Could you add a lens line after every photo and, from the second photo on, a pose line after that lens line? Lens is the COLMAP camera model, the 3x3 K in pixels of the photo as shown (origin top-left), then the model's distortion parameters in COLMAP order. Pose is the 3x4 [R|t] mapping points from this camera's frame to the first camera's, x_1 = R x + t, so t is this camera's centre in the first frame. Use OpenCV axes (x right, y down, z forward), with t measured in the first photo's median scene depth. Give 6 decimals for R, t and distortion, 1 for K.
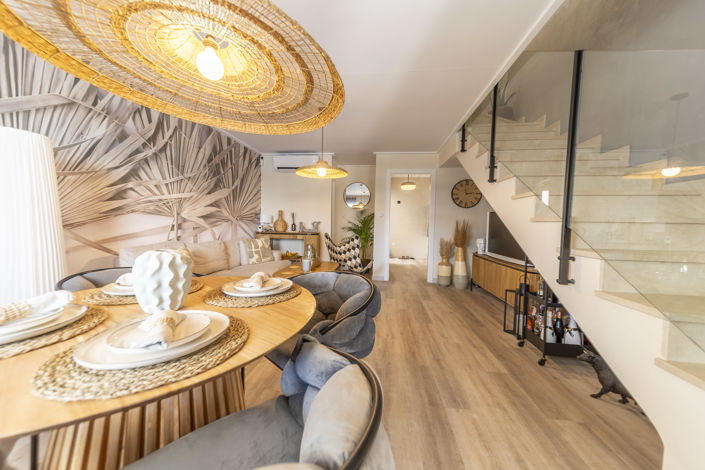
lens RADIAL K [[244.5, 0, 352.5], [0, 244.5, 235.0], [0, 0, 1]] dist [0.013575, -0.000001]
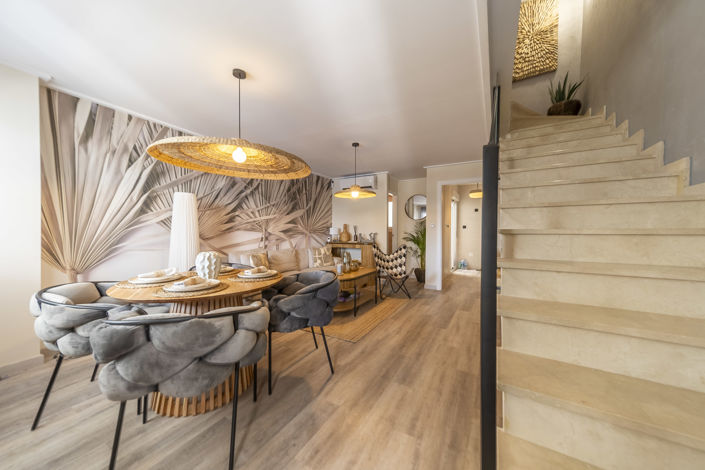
lens RADIAL K [[244.5, 0, 352.5], [0, 244.5, 235.0], [0, 0, 1]] dist [0.013575, -0.000001]
pose [[0.918656, -0.010793, -0.394910, 0.310771], [-0.004487, 0.999277, -0.037748, -0.002533], [0.395032, 0.036450, 0.917944, -0.121340]]
